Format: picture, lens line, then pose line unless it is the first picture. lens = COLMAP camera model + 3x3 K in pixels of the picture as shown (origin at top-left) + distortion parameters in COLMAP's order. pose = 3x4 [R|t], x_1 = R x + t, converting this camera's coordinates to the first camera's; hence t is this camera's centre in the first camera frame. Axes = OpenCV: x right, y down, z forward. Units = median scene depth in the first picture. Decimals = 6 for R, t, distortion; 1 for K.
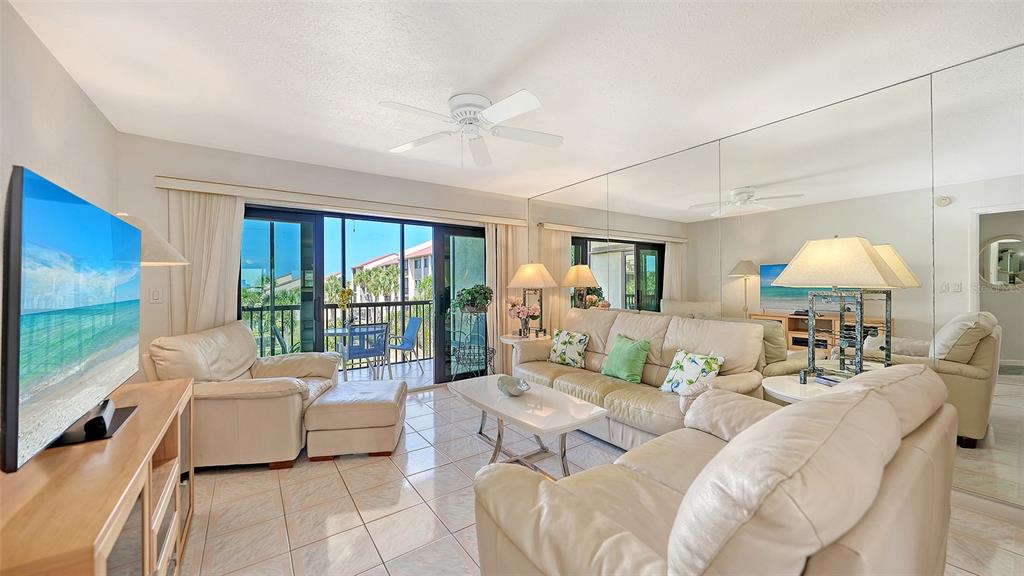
lens RADIAL K [[372.6, 0, 508.1], [0, 372.6, 282.7], [0, 0, 1]] dist [-0.000453, -0.000016]
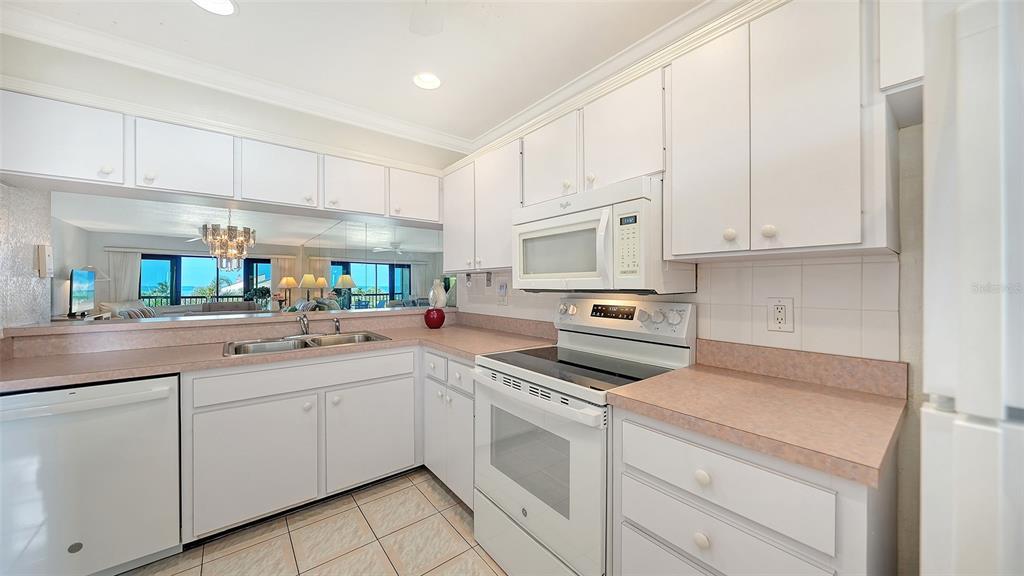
lens RADIAL K [[359.4, 0, 505.2], [0, 359.4, 281.2], [0, 0, 1]] dist [-0.000295, 0.000060]
pose [[0.998909, 0.006301, 0.046280, 1.344300], [-0.006035, 0.999964, -0.005882, -0.021133], [-0.046315, 0.005596, 0.998911, -1.267478]]
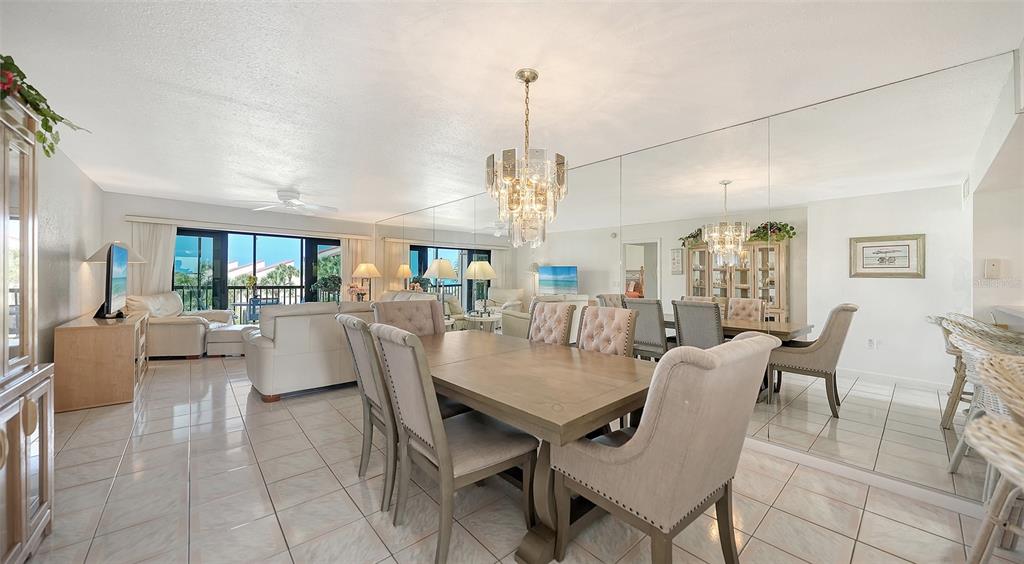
lens RADIAL K [[362.3, 0, 512.9], [0, 362.3, 277.3], [0, 0, 1]] dist [0.001927, 0.000123]
pose [[0.992920, 0.019973, 0.117091, 0.577558], [-0.020725, 0.999772, 0.005203, -0.009395], [-0.116961, -0.007592, 0.993108, -0.766904]]
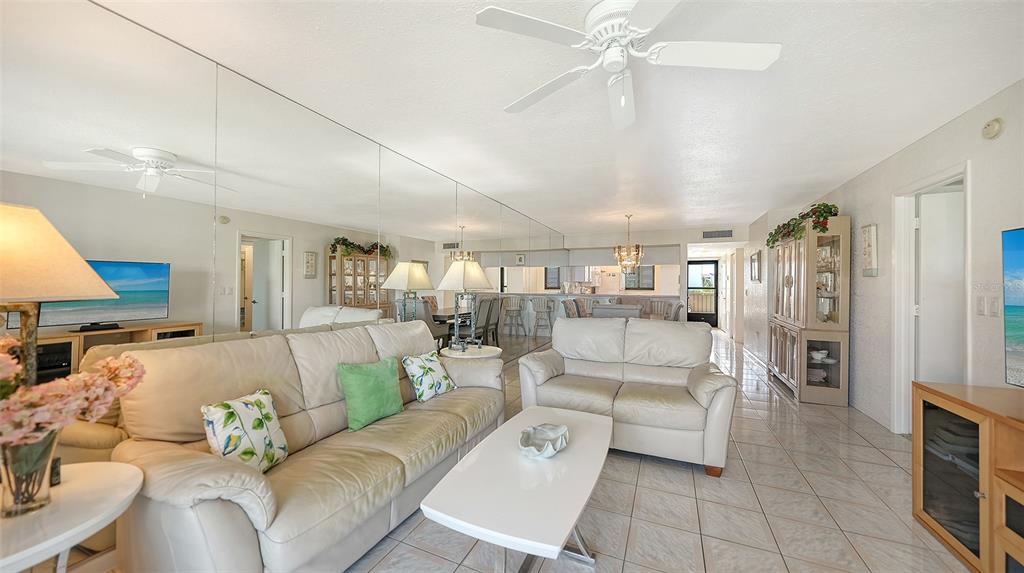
lens RADIAL K [[364.5, 0, 513.0], [0, 364.5, 281.2], [0, 0, 1]] dist [0.000363, 0.000021]
pose [[-0.529896, 0.010665, 0.847995, -0.333816], [-0.010487, 0.999762, -0.019126, 0.004124], [-0.847998, -0.019028, -0.529659, 0.874840]]
